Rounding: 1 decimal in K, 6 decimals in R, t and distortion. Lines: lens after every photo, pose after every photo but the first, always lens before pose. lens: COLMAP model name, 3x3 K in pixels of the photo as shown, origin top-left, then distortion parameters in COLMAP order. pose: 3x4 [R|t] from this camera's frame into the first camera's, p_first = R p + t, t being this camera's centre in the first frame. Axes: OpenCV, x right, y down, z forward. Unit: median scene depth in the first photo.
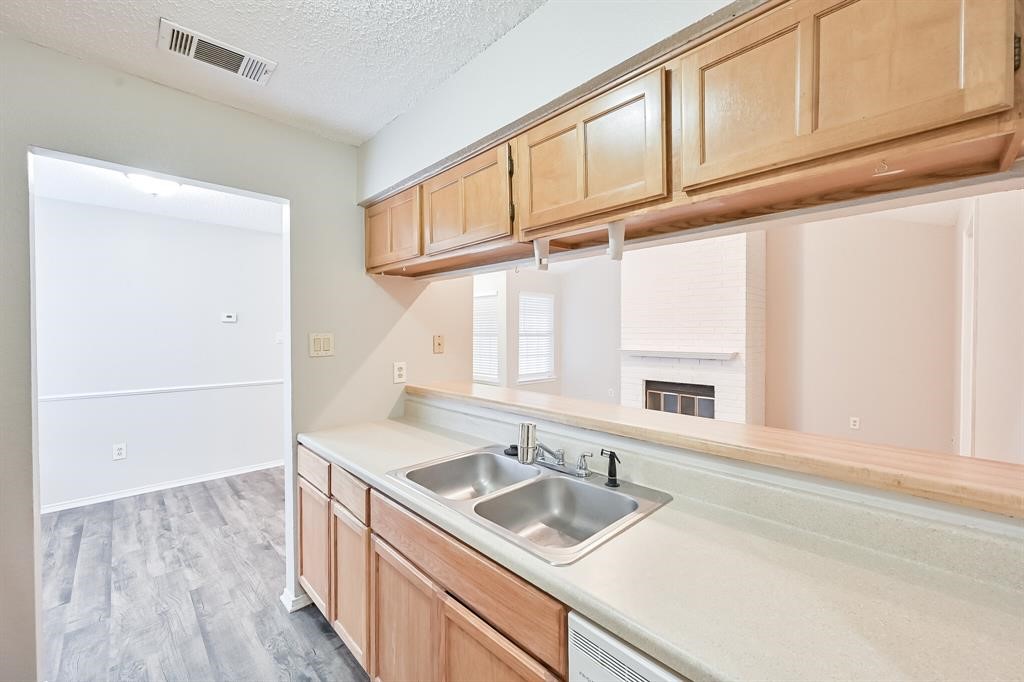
lens RADIAL K [[406.2, 0, 506.9], [0, 406.2, 338.0], [0, 0, 1]] dist [-0.001186, 0.000705]
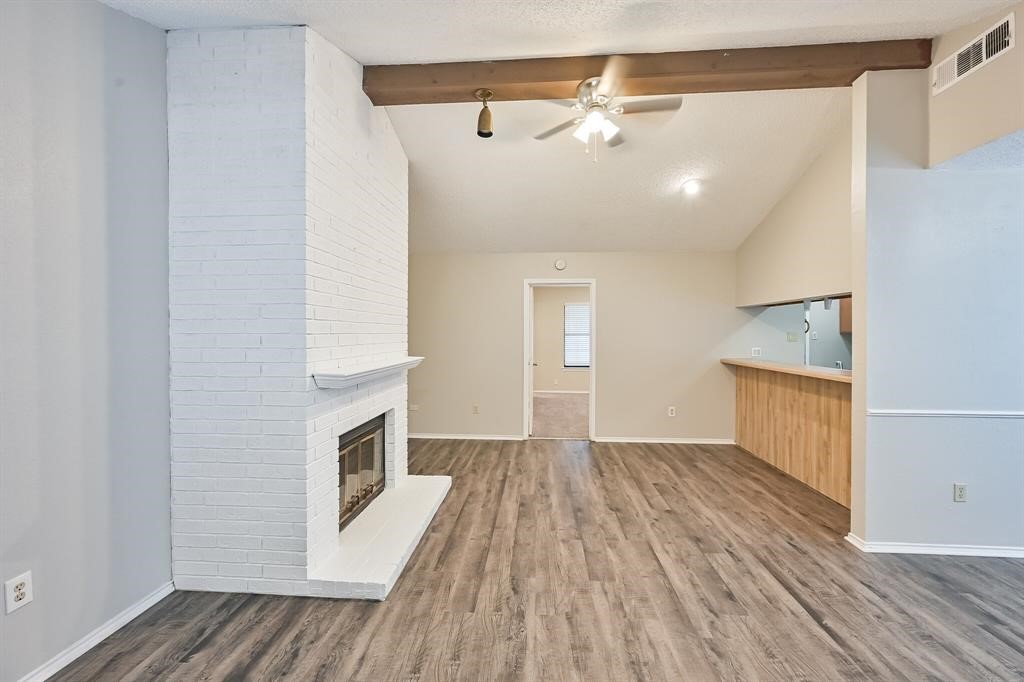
lens RADIAL K [[406.2, 0, 512.9], [0, 406.2, 333.8], [0, 0, 1]] dist [-0.001186, 0.000705]
pose [[-0.668986, -0.005066, 0.743257, -0.154939], [0.009979, 0.999825, 0.015797, -0.020016], [-0.743208, 0.017985, -0.668819, 1.343350]]
